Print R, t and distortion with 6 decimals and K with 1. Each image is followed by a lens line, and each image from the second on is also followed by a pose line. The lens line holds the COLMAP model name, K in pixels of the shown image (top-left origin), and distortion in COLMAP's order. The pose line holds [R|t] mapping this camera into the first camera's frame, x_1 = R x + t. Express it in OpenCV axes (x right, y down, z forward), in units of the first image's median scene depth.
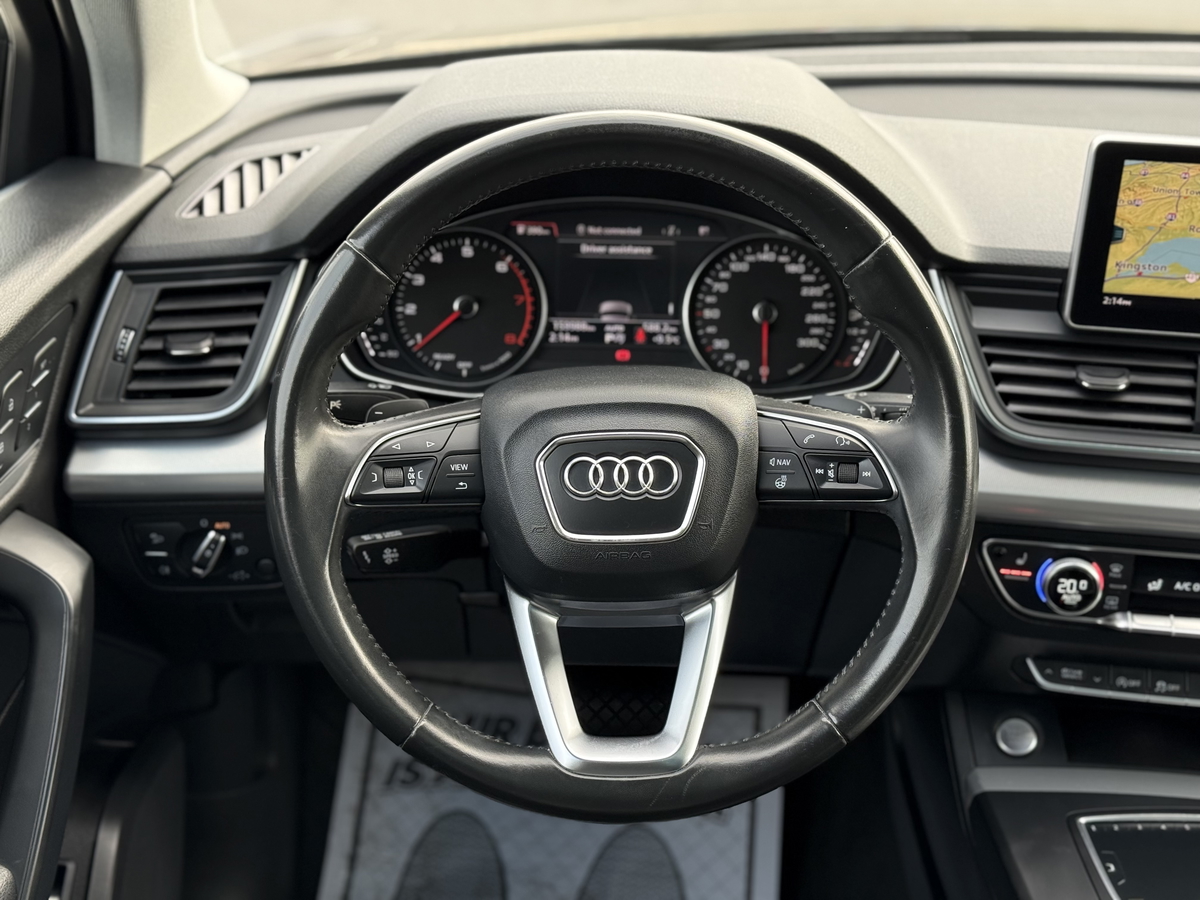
lens RADIAL K [[1676.9, 0, 590.6], [0, 1676.9, 451.8], [0, 0, 1]] dist [0.125691, -0.080661]
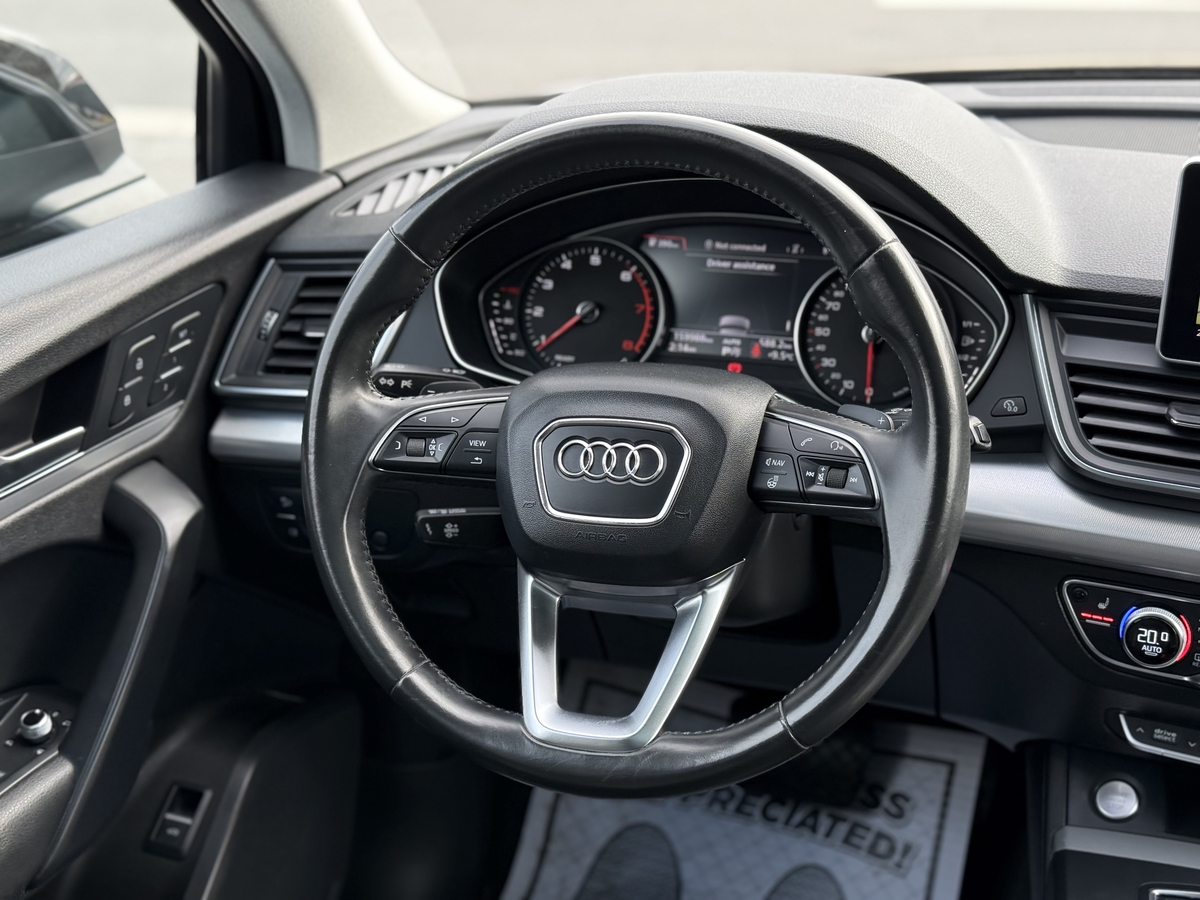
lens RADIAL K [[1676.9, 0, 590.6], [0, 1676.9, 451.8], [0, 0, 1]] dist [0.125691, -0.080661]
pose [[0.951293, 0.077285, -0.298444, 0.263025], [-0.090605, 0.995403, -0.031036, 0.035099], [0.294673, 0.056565, 0.953922, 0.005941]]
